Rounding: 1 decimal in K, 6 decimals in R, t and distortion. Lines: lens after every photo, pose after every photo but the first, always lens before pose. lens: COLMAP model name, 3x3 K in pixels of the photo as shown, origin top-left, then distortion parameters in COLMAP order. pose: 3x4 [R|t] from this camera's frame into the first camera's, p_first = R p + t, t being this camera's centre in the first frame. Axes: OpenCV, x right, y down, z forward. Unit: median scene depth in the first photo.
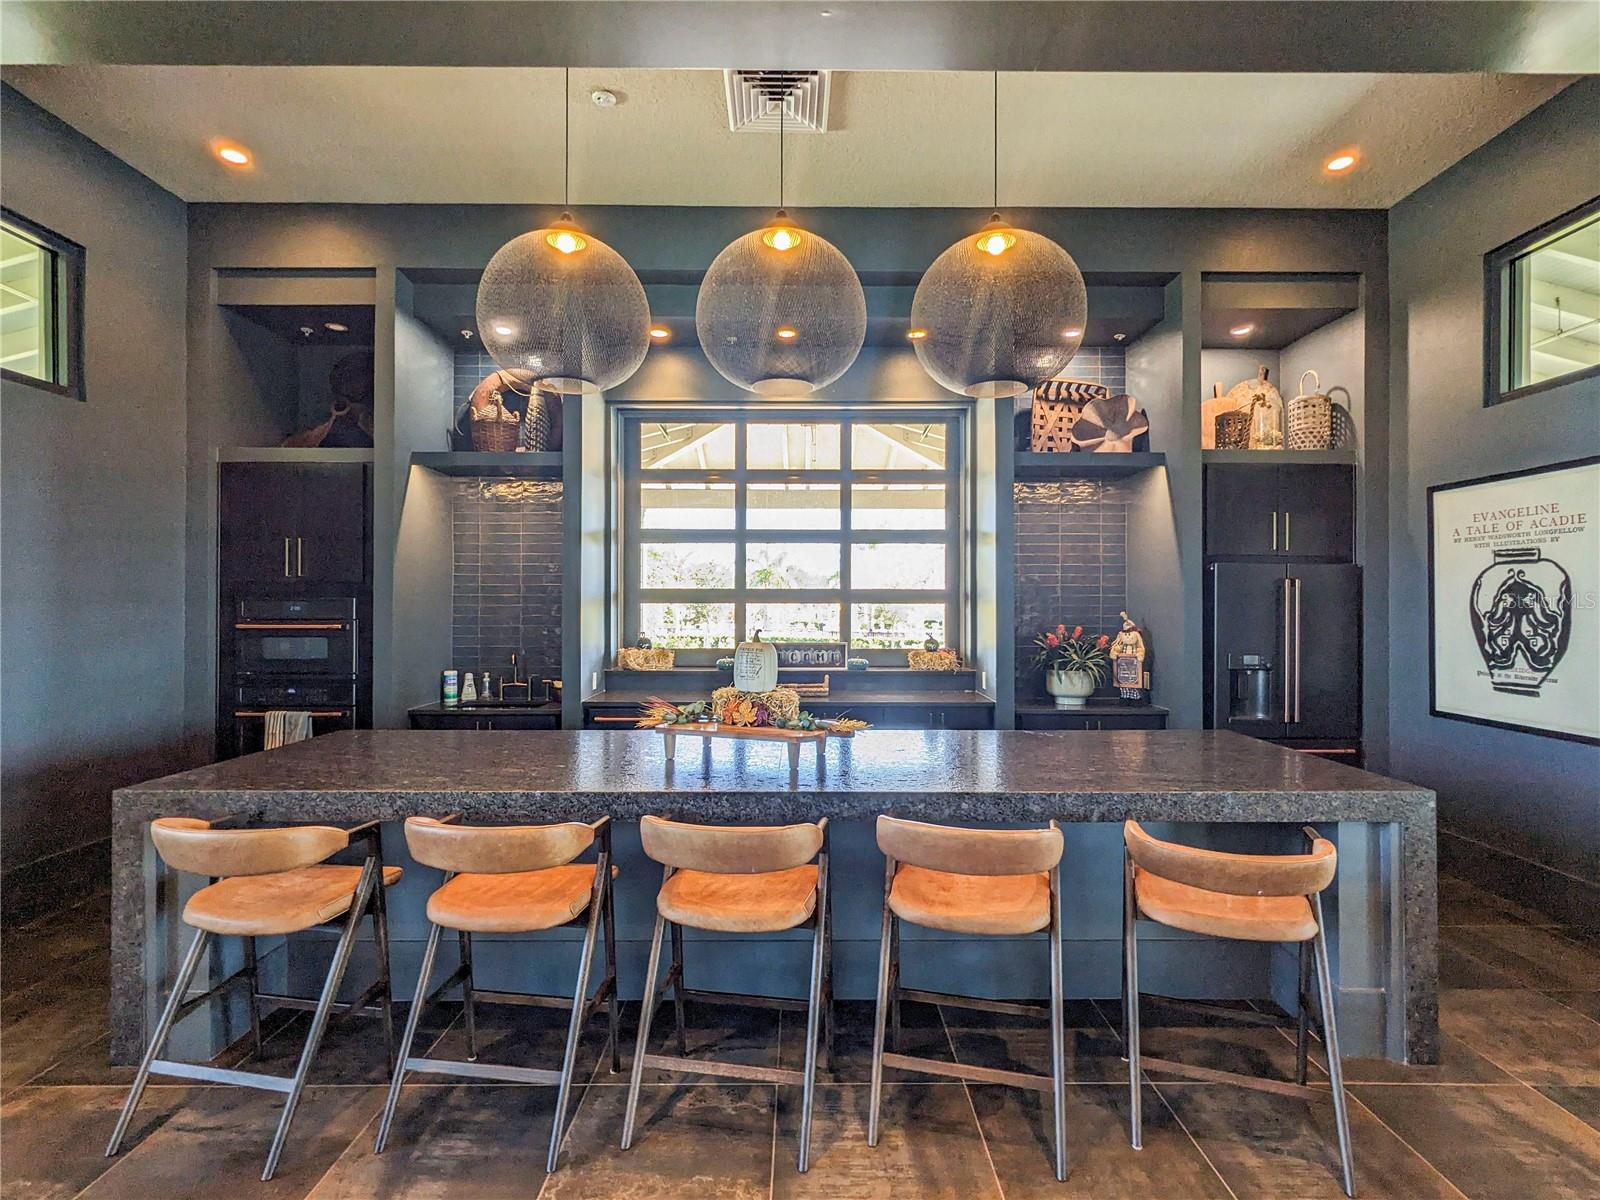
lens RADIAL K [[770.3, 0, 799.4], [0, 770.3, 603.0], [0, 0, 1]] dist [-0.002430, 0.000531]
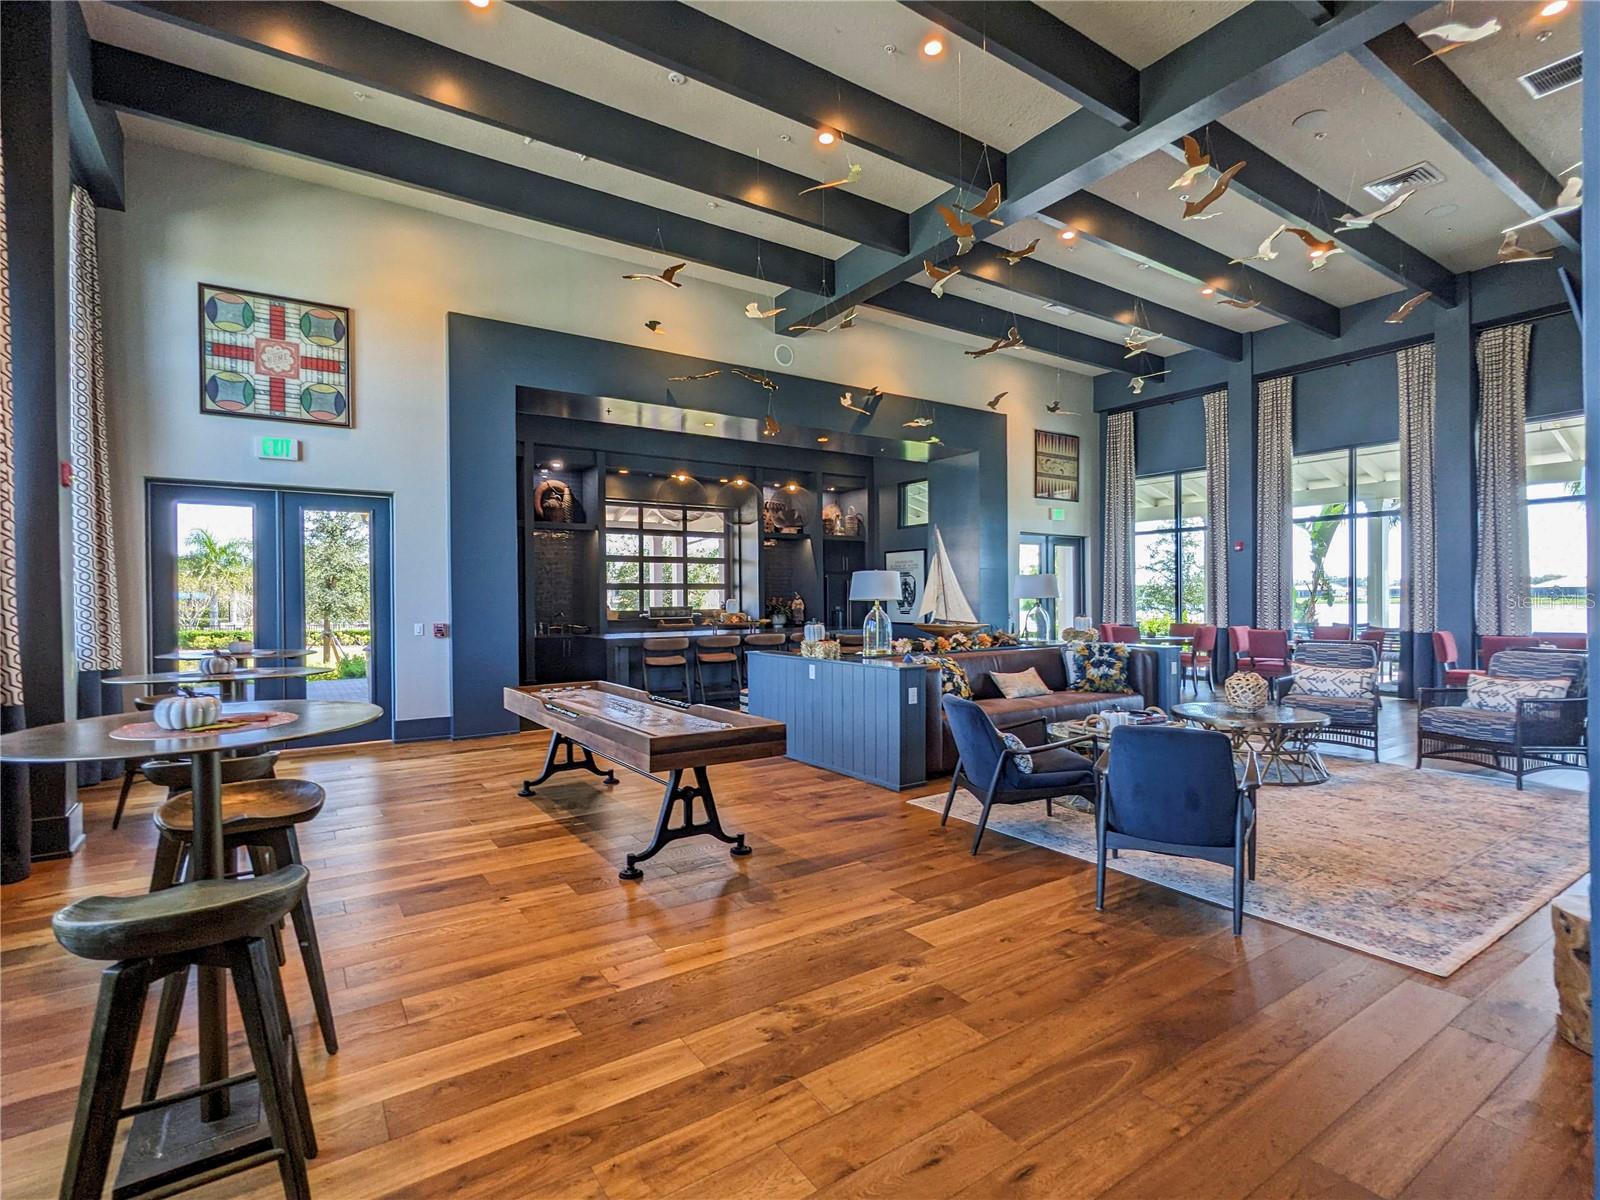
lens RADIAL K [[826.2, 0, 805.5], [0, 826.2, 603.3], [0, 0, 1]] dist [0.000153, 0.000027]
pose [[0.816034, -0.012080, 0.577877, -1.240019], [0.007280, 0.999917, 0.010622, 0.021140], [-0.577958, -0.004461, 0.816054, -1.391595]]
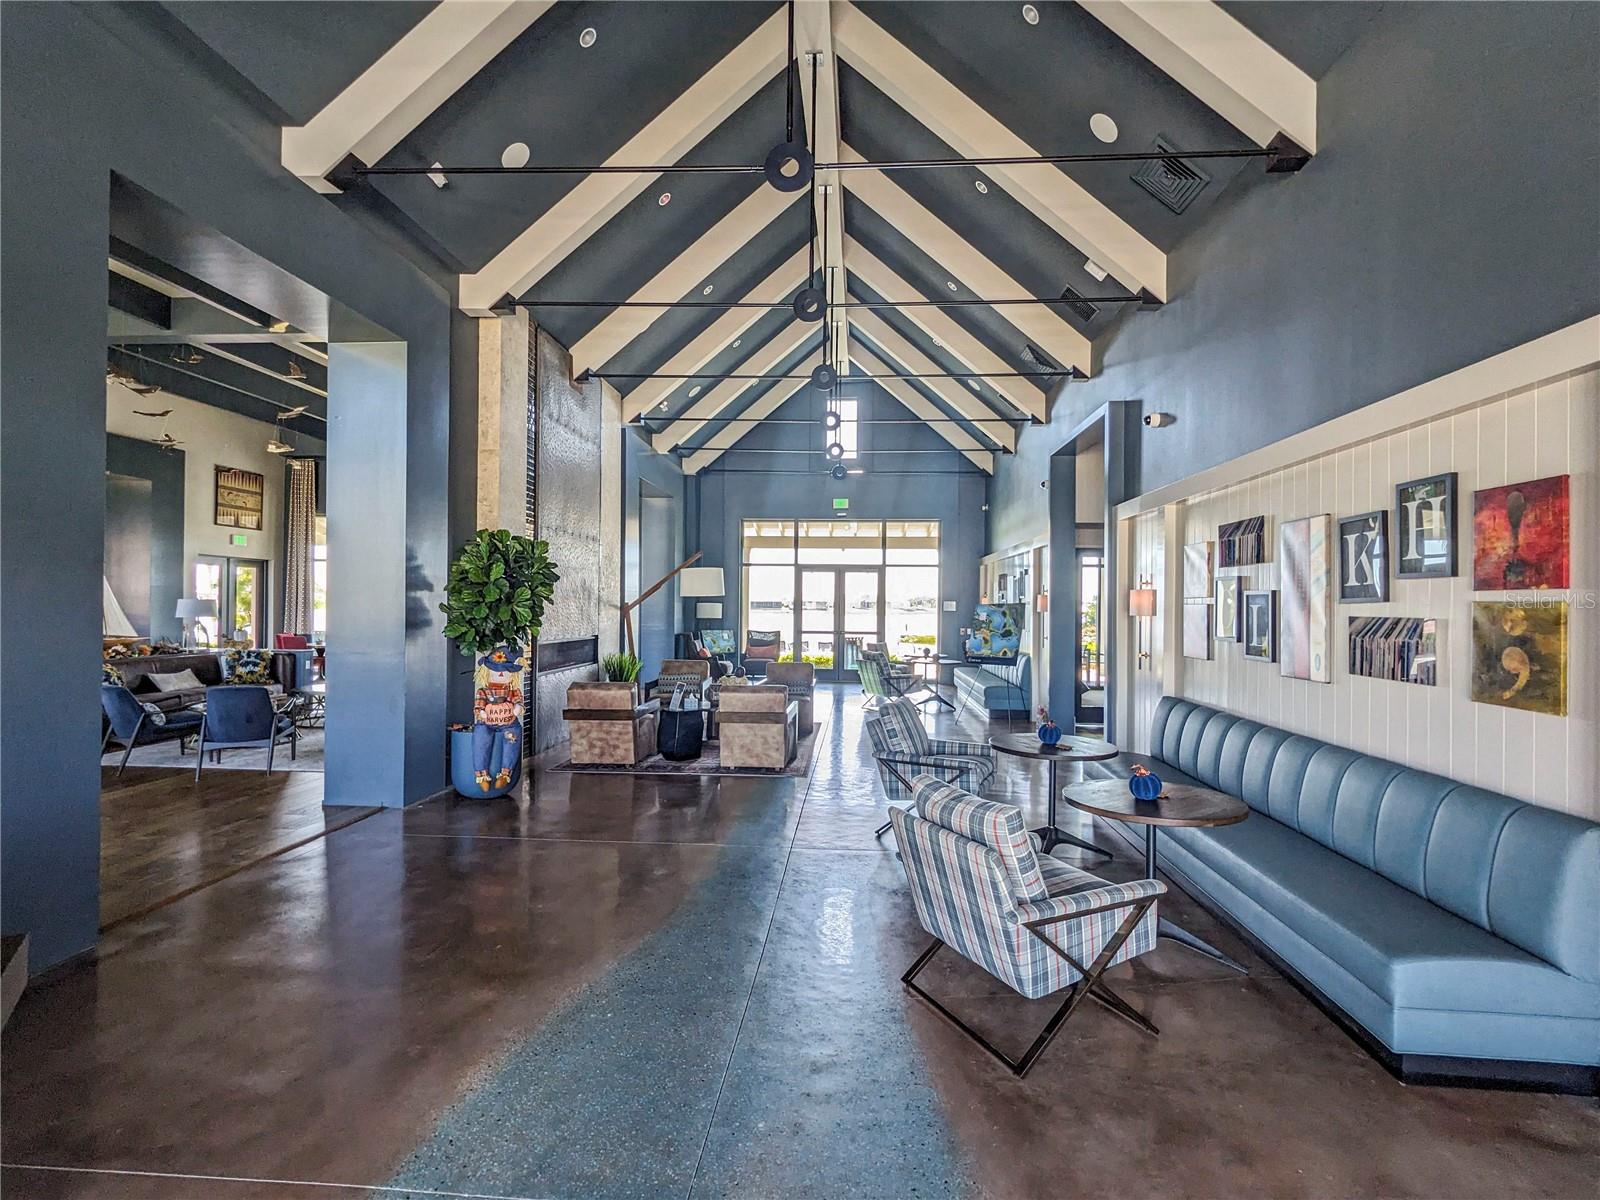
lens RADIAL K [[770.3, 0, 806.1], [0, 770.3, 600.5], [0, 0, 1]] dist [-0.002430, 0.000531]
pose [[0.055626, 0.006031, 0.998433, -2.374010], [-0.012478, 0.999908, -0.005344, -0.057279], [-0.998374, -0.012161, 0.055696, -2.579848]]
